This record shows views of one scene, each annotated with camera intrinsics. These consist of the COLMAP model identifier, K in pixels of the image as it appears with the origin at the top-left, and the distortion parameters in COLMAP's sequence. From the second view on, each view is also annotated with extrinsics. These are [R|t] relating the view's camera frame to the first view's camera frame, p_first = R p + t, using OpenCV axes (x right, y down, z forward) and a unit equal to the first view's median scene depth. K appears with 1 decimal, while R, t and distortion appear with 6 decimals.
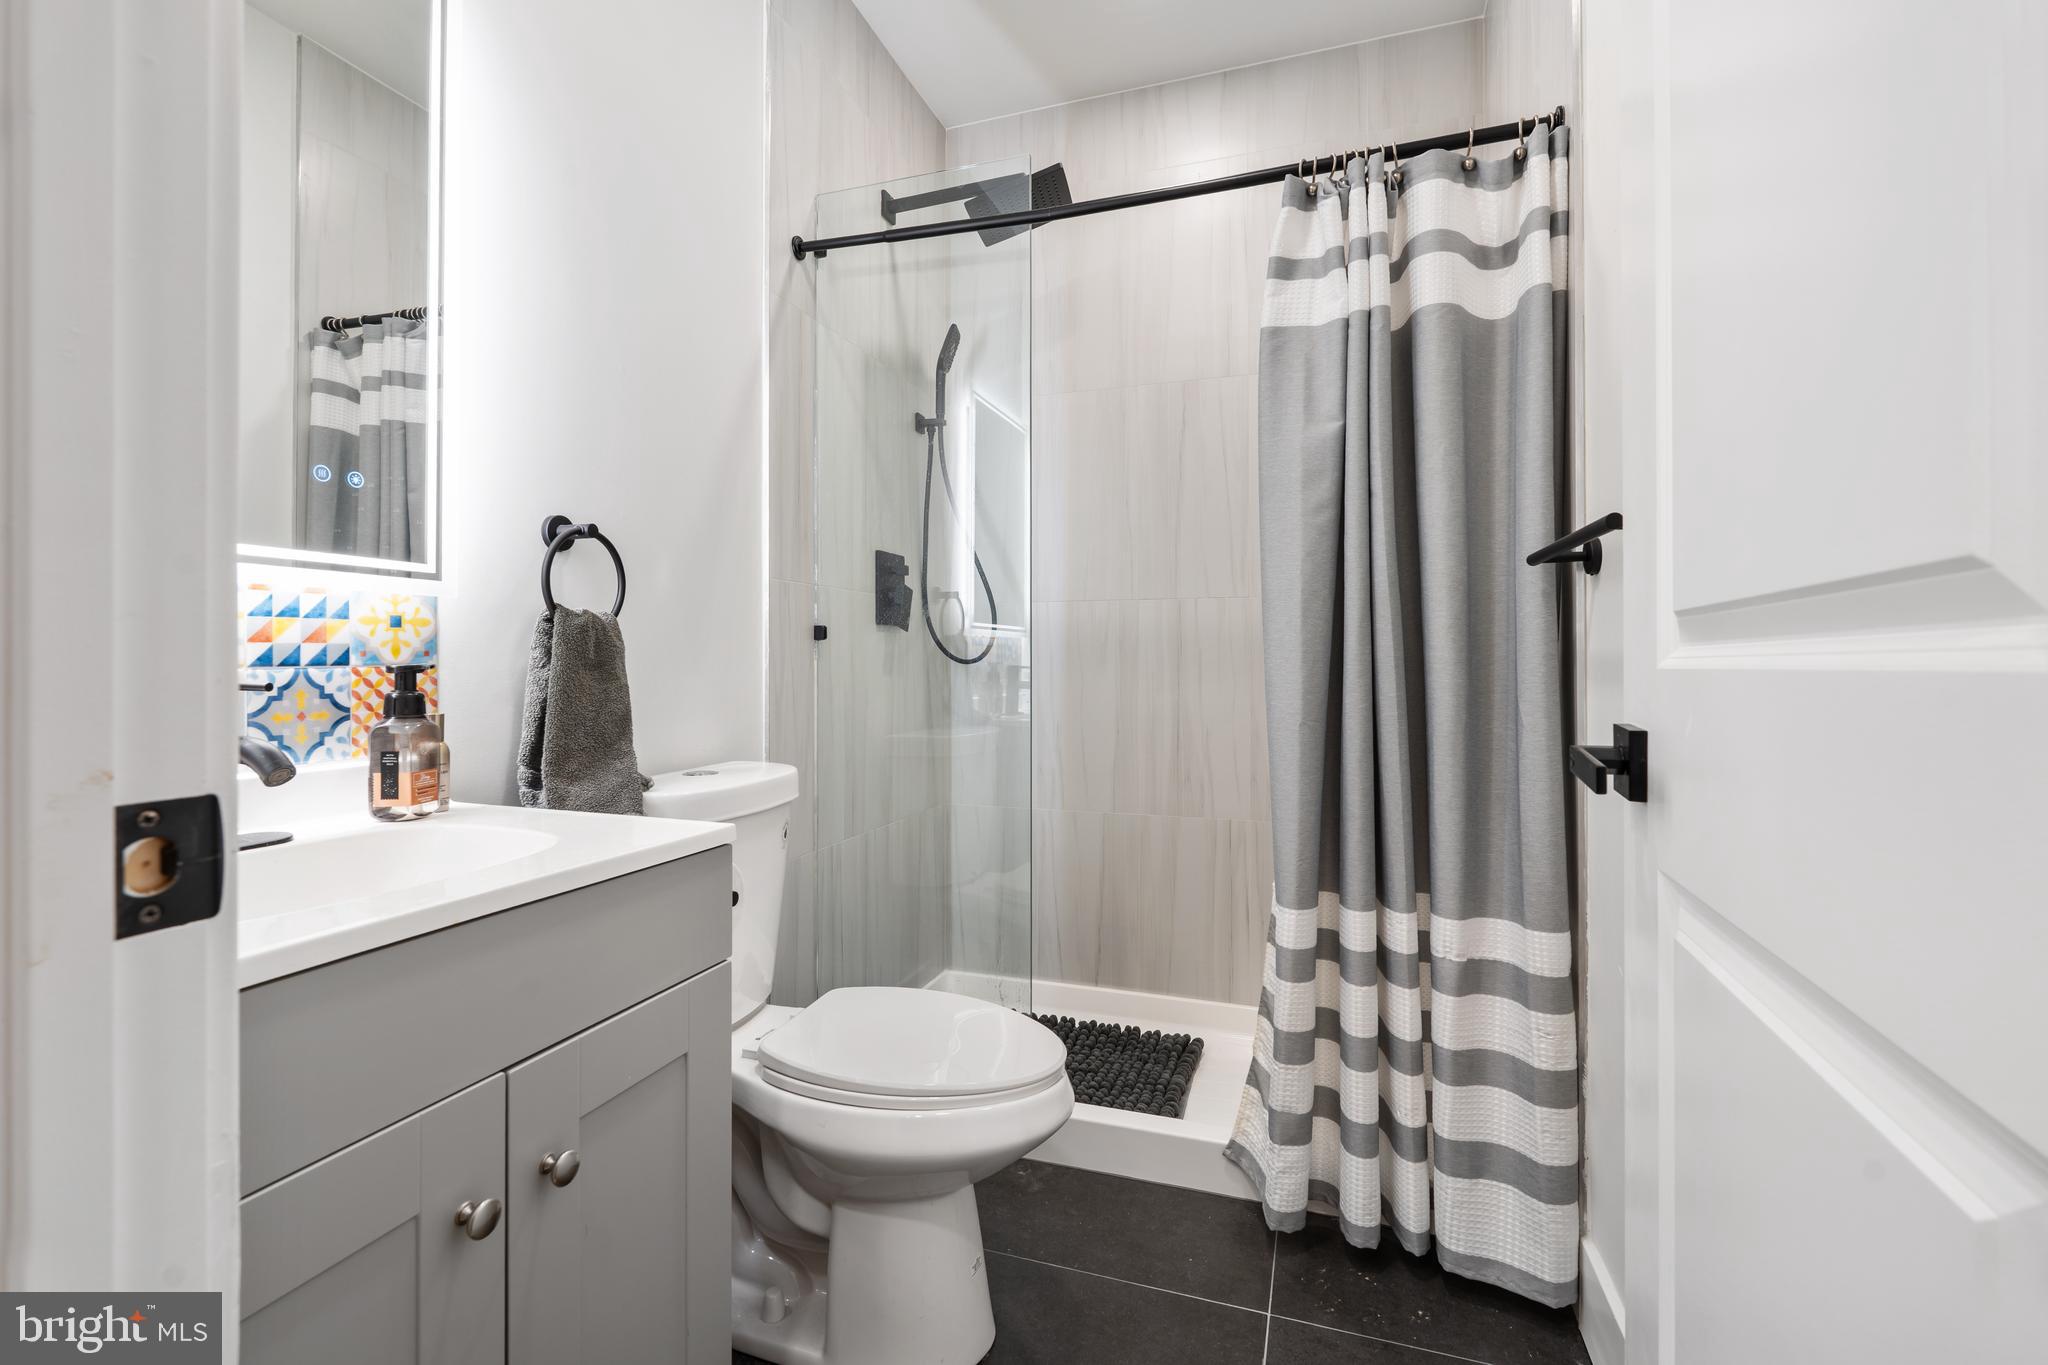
lens RADIAL K [[912.0, 0, 1021.4], [0, 912.0, 694.9], [0, 0, 1]] dist [-0.000575, -0.000021]
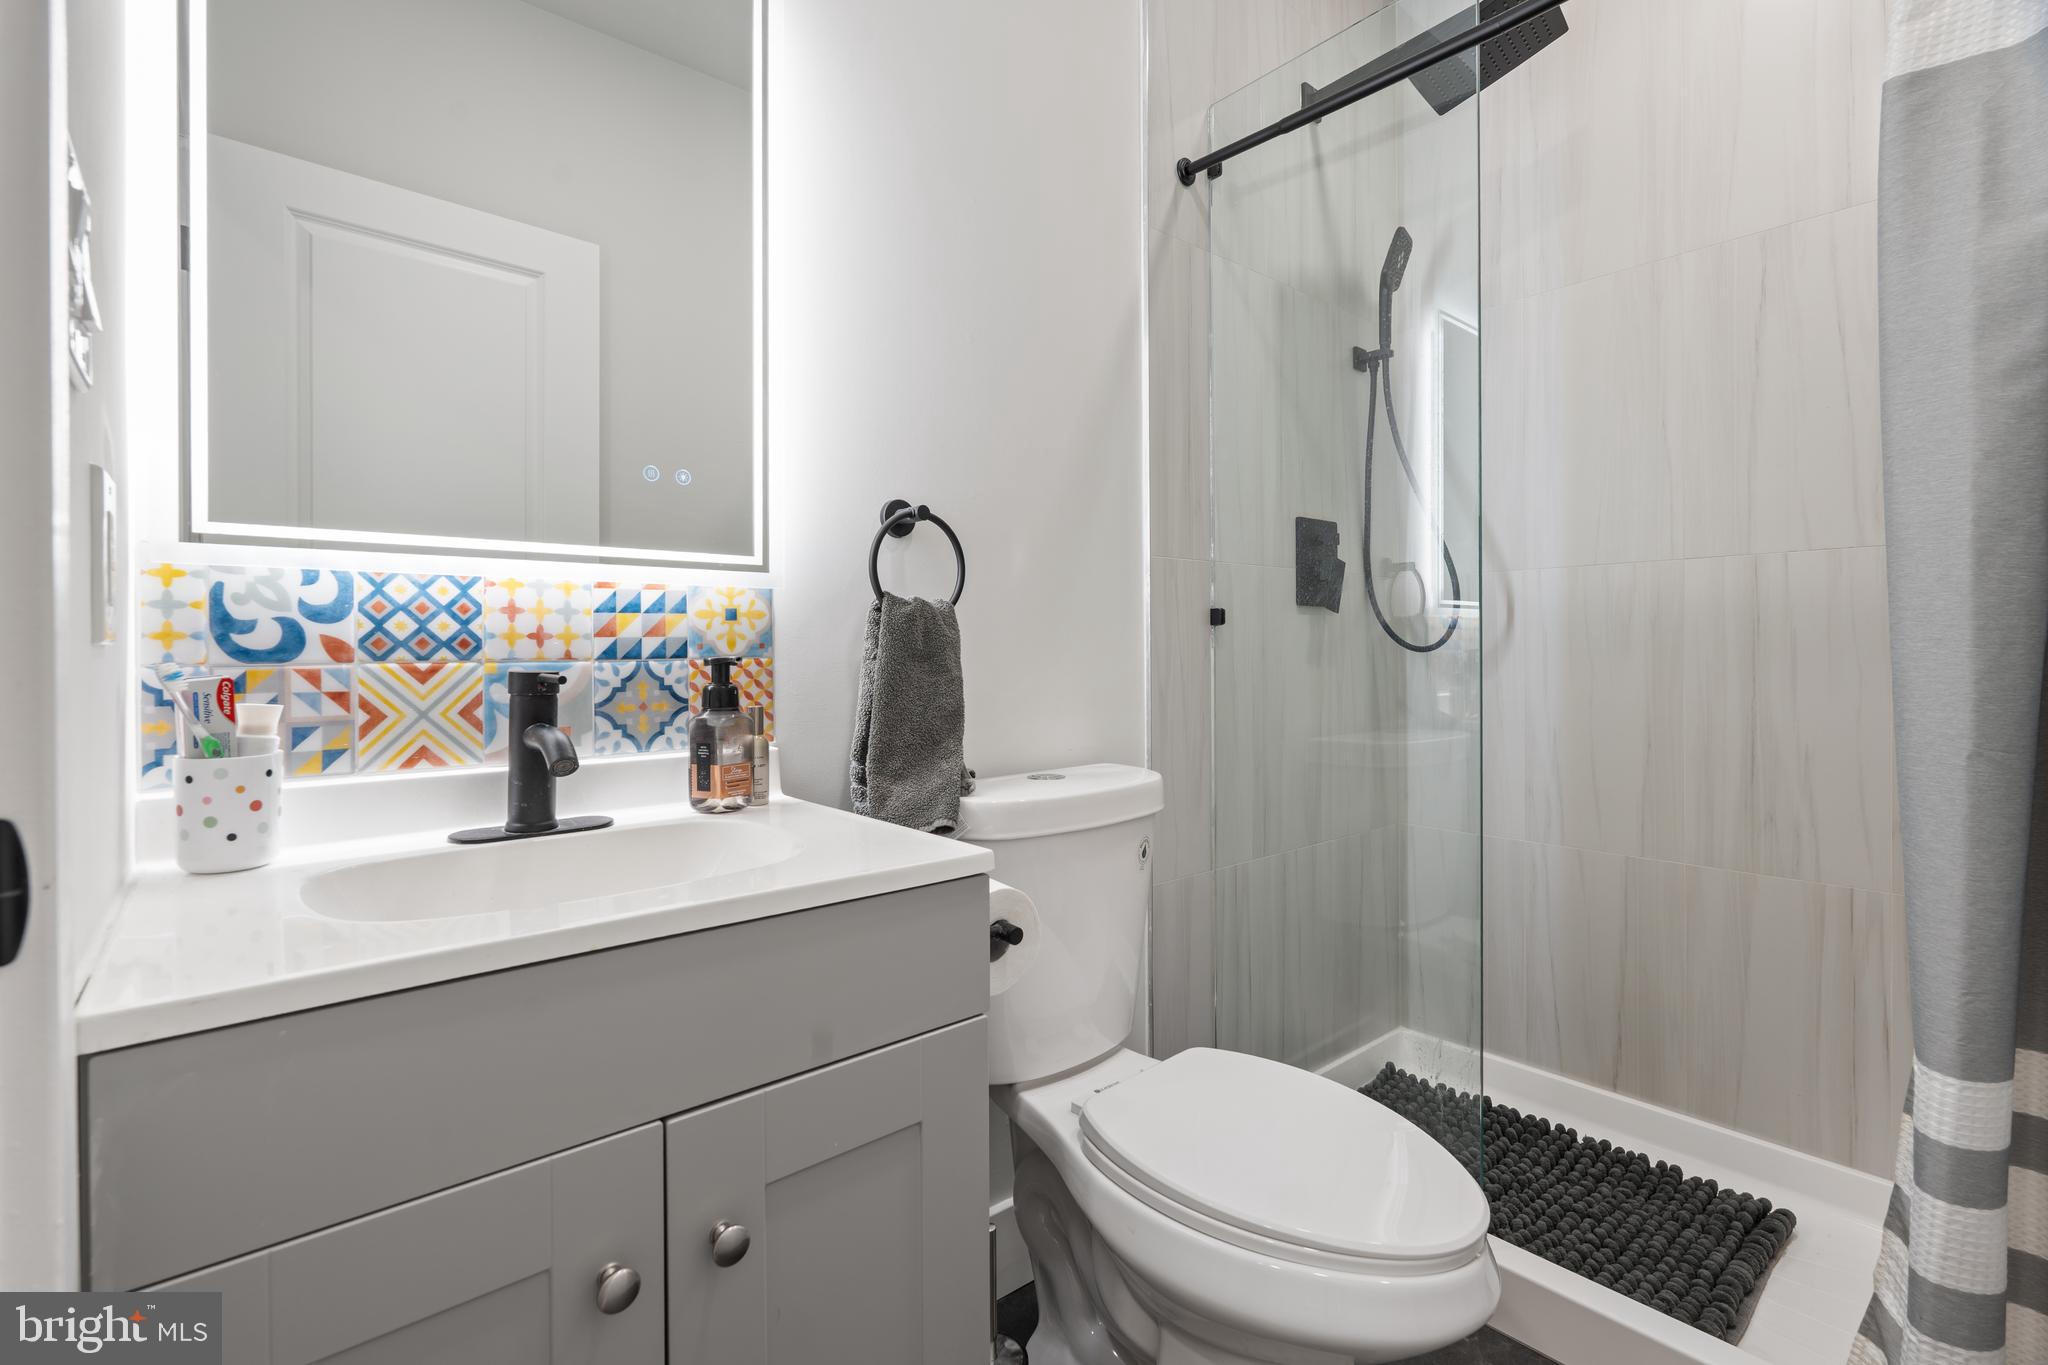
lens RADIAL K [[937.2, 0, 1023.6], [0, 937.2, 677.6], [0, 0, 1]] dist [-0.000431, -0.000115]
pose [[0.861623, 0.007631, -0.507491, 0.101891], [-0.011245, 0.999929, -0.004058, -0.007788], [0.507424, 0.009203, 0.861647, 0.214173]]
